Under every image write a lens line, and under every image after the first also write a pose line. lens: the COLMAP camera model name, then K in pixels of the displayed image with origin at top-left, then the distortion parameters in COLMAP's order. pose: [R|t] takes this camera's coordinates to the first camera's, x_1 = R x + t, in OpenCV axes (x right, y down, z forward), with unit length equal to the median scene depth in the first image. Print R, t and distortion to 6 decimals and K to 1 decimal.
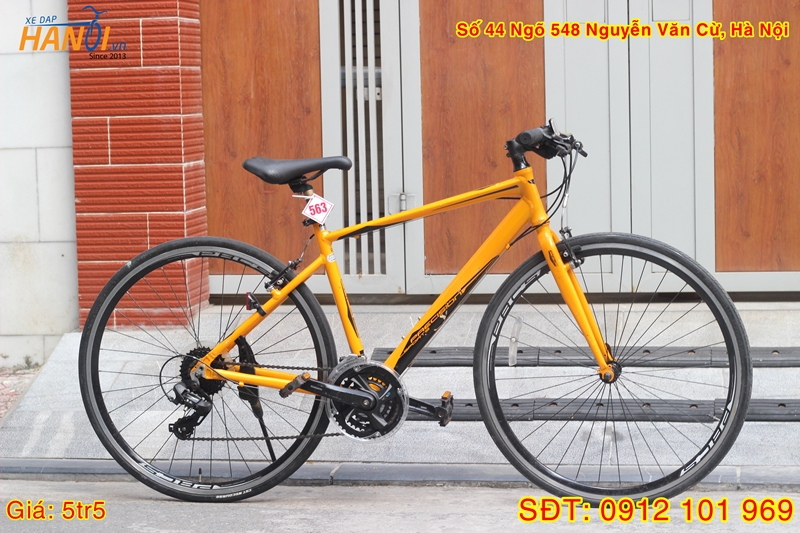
lens RADIAL K [[1876.9, 0, 400.0], [0, 1876.9, 266.5], [0, 0, 1]] dist [-0.070768, -0.252802]
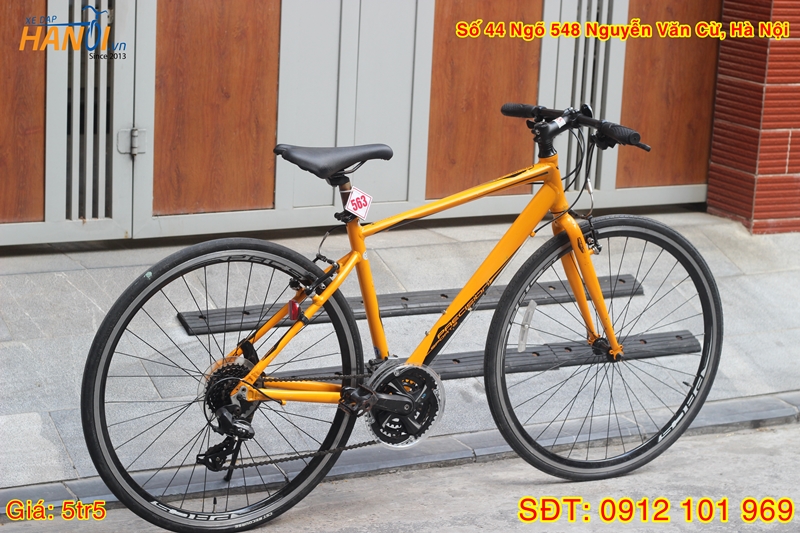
lens RADIAL K [[1876.9, 0, 400.0], [0, 1876.9, 266.5], [0, 0, 1]] dist [-0.070768, -0.252802]
pose [[0.782188, -0.077604, 0.618190, -0.573486], [-0.007372, 0.990990, 0.133730, -0.118082], [-0.622999, -0.109159, 0.774569, 0.274816]]
